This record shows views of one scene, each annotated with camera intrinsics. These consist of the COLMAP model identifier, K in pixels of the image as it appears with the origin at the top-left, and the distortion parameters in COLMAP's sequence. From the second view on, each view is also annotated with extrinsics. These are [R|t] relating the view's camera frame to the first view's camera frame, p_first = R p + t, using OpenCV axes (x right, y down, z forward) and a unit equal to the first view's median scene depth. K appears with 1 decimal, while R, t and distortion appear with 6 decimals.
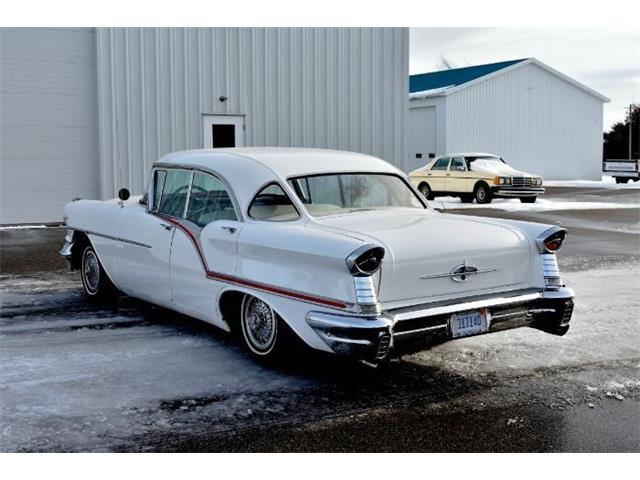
lens RADIAL K [[891.4, 0, 320.0], [0, 891.4, 240.0], [0, 0, 1]] dist [-0.009684, 0.004905]
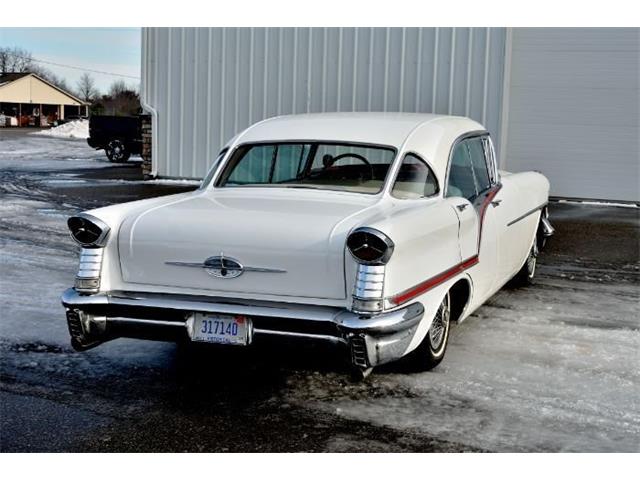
lens RADIAL K [[1018.1, 0, 320.0], [0, 1018.1, 240.0], [0, 0, 1]] dist [-0.013369, 0.019487]
pose [[0.563524, 0.117979, -0.817632, 0.900127], [-0.103741, 0.992021, 0.071641, -0.058111], [0.819560, 0.044451, 0.571267, 0.510558]]
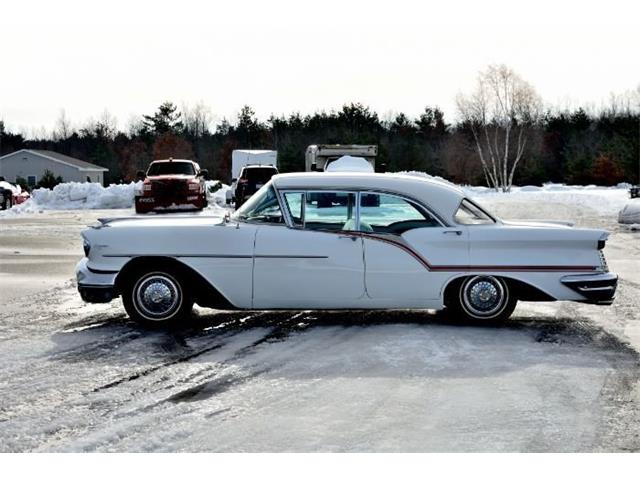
lens RADIAL K [[1296.5, 0, 320.0], [0, 1296.5, 240.0], [0, 0, 1]] dist [0.051791, -0.020249]
pose [[0.545813, -0.044944, 0.836701, -1.967389], [0.082356, 0.996603, -0.000191, -0.018083], [-0.833850, 0.069012, 0.547660, 0.080816]]
